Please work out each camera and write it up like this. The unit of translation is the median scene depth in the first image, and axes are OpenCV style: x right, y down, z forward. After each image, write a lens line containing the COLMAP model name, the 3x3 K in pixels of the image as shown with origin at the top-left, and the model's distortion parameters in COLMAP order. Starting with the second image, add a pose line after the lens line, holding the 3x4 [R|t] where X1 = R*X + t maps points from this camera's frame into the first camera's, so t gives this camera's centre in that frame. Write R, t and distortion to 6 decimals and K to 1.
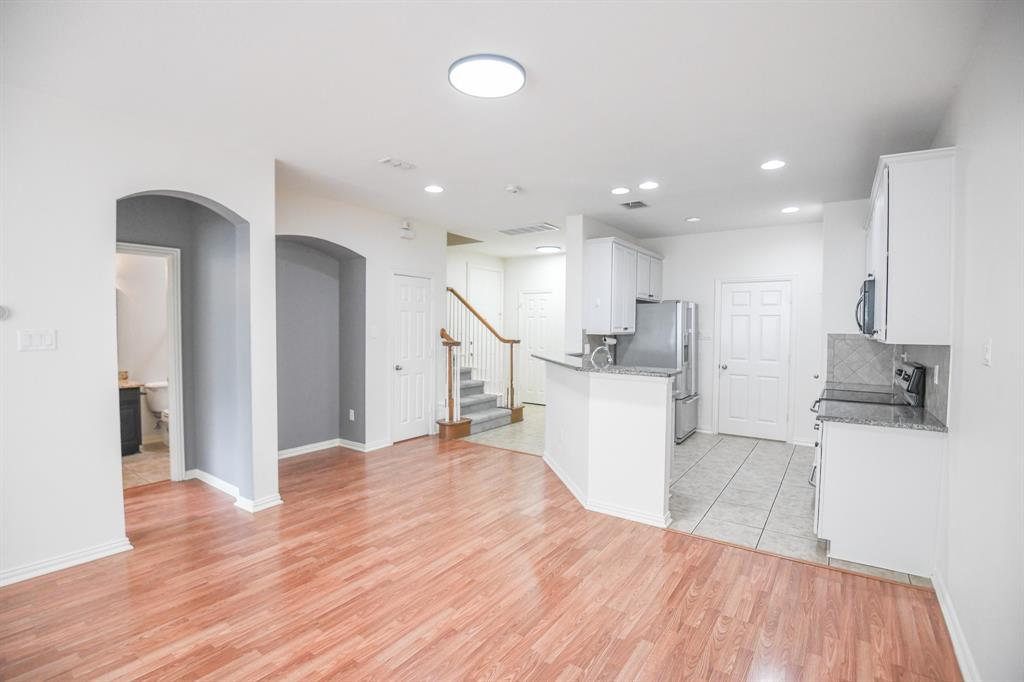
lens RADIAL K [[471.1, 0, 508.7], [0, 471.1, 341.3], [0, 0, 1]] dist [-0.015722, -0.016927]
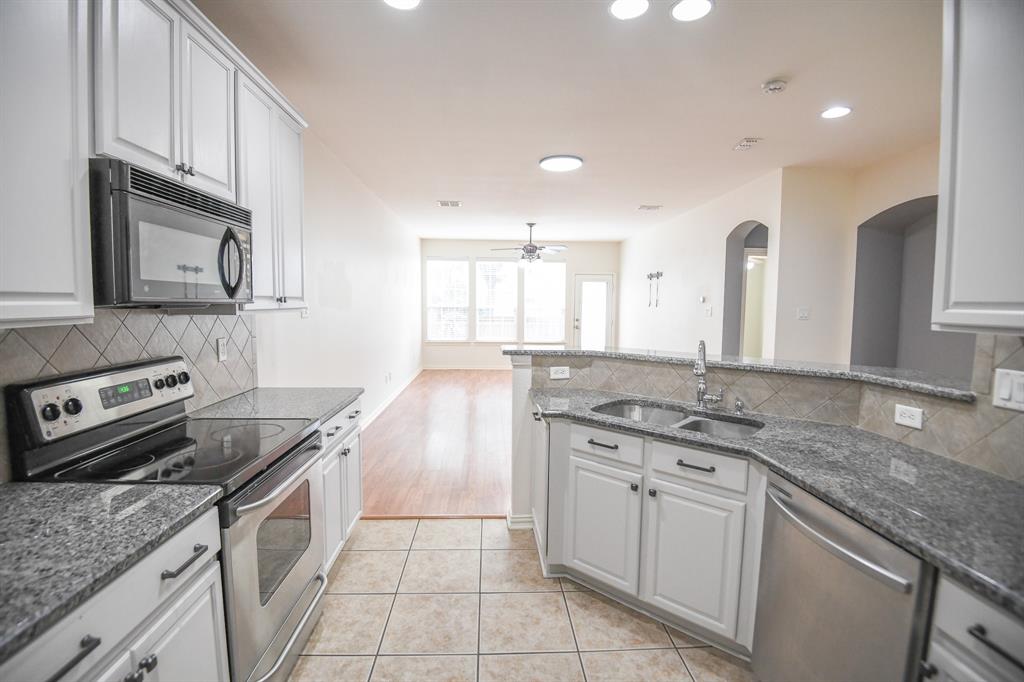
lens RADIAL K [[471.1, 0, 508.7], [0, 471.1, 341.3], [0, 0, 1]] dist [-0.015722, -0.016927]
pose [[-0.788203, 0.031284, -0.614620, 0.696045], [-0.037617, 0.994391, 0.098855, -0.029453], [0.614265, 0.101038, -0.782605, 1.320165]]
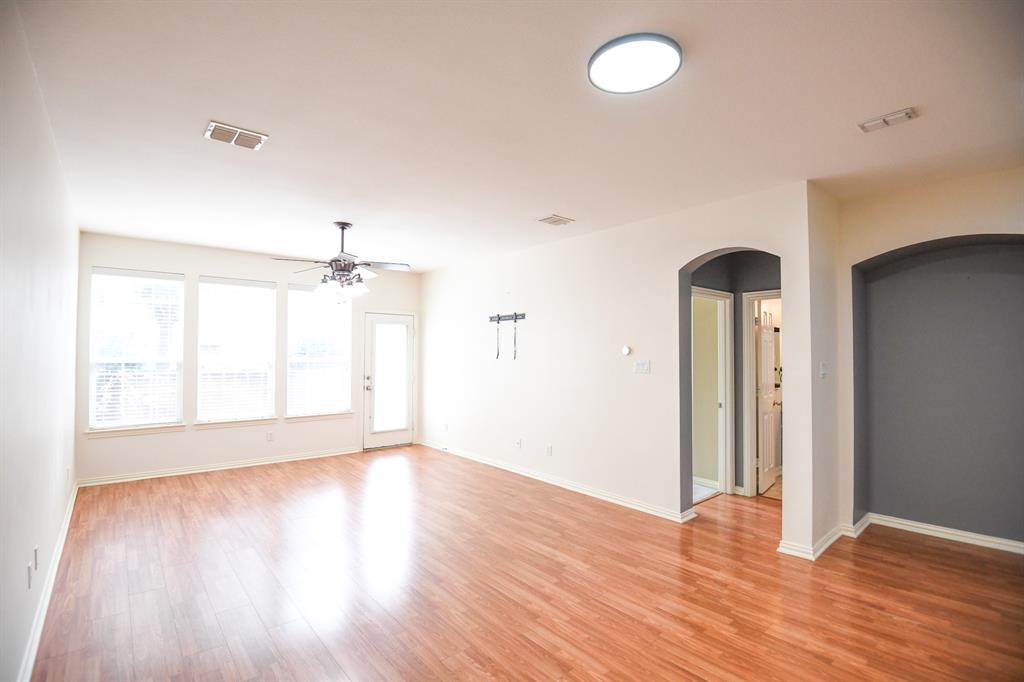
lens RADIAL K [[471.1, 0, 508.7], [0, 471.1, 341.3], [0, 0, 1]] dist [-0.015722, -0.016927]
pose [[-0.244590, -0.034038, -0.969029, 0.451342], [-0.038635, 0.998932, -0.025337, -0.020479], [0.968857, 0.031241, -0.245643, 0.561136]]
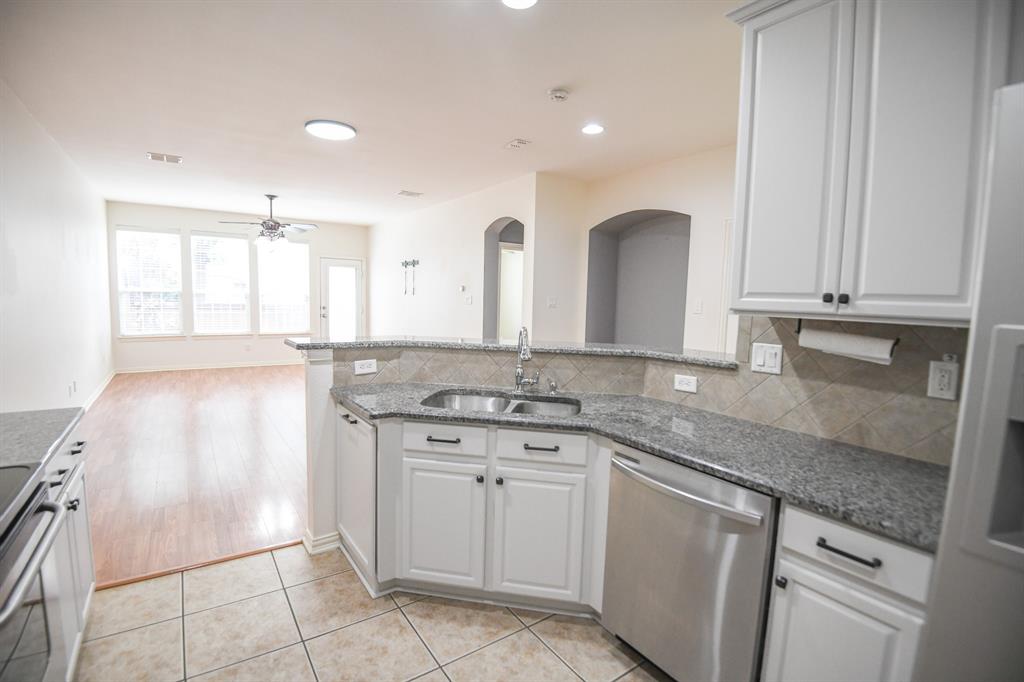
lens RADIAL K [[471.5, 0, 508.1], [0, 471.5, 341.1], [0, 0, 1]] dist [0.001073, -0.031919]
pose [[-0.341380, 0.070030, -0.937313, 0.725503], [-0.059460, 0.993614, 0.095892, -0.021880], [0.938043, 0.088468, -0.335036, 1.211329]]
